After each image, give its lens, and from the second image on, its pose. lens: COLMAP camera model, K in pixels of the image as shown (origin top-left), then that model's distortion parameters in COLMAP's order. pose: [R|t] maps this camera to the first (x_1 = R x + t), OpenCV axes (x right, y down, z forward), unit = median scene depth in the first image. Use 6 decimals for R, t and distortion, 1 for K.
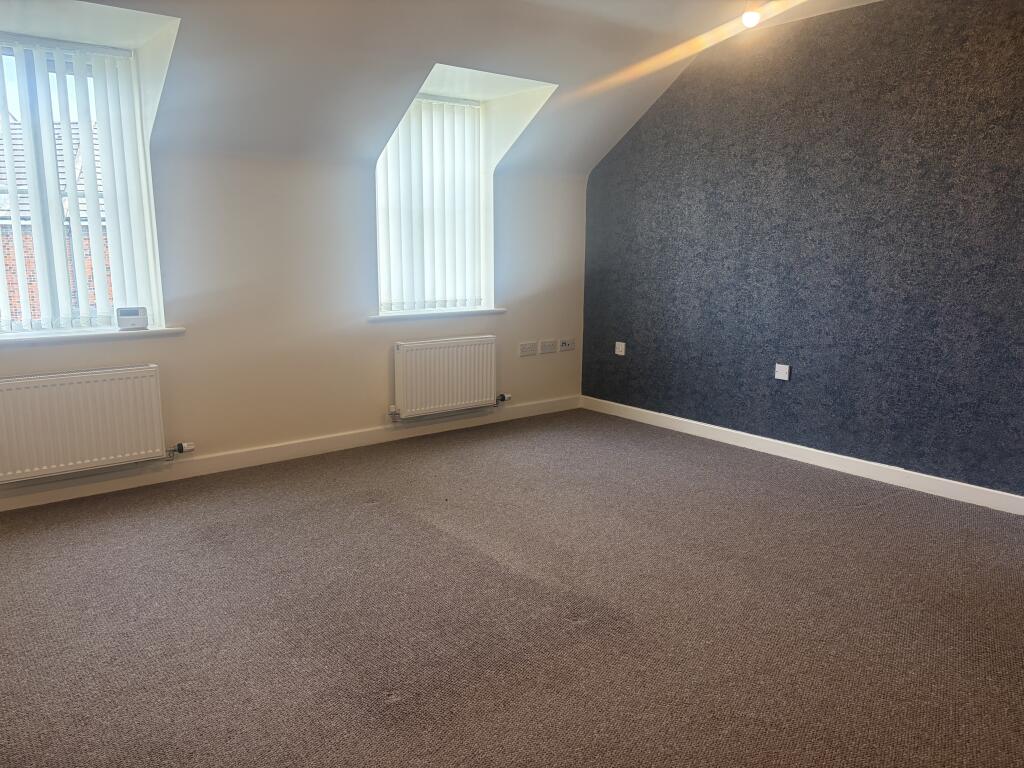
lens RADIAL K [[773.3, 0, 510.2], [0, 773.3, 383.1], [0, 0, 1]] dist [0.046292, -0.051589]
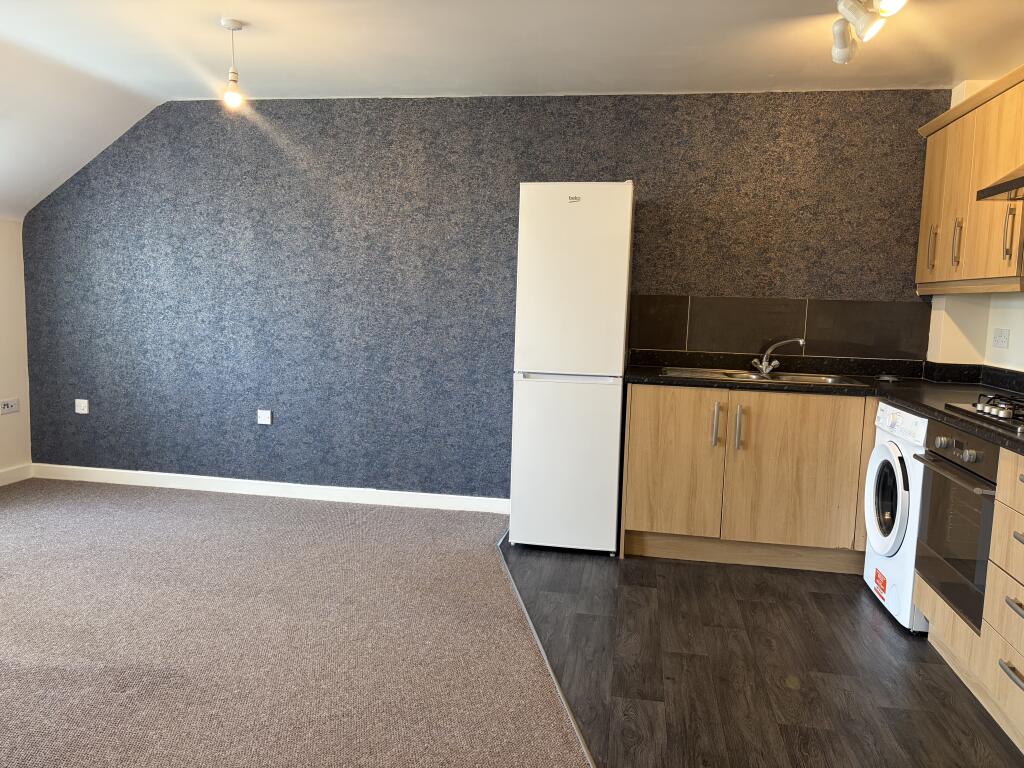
lens RADIAL K [[773.3, 0, 510.9], [0, 773.3, 380.9], [0, 0, 1]] dist [0.046292, -0.051589]
pose [[0.754609, -0.051844, 0.654124, -0.097375], [0.092422, 0.995334, -0.027732, -0.002829], [-0.649634, 0.081382, 0.755879, -0.040027]]
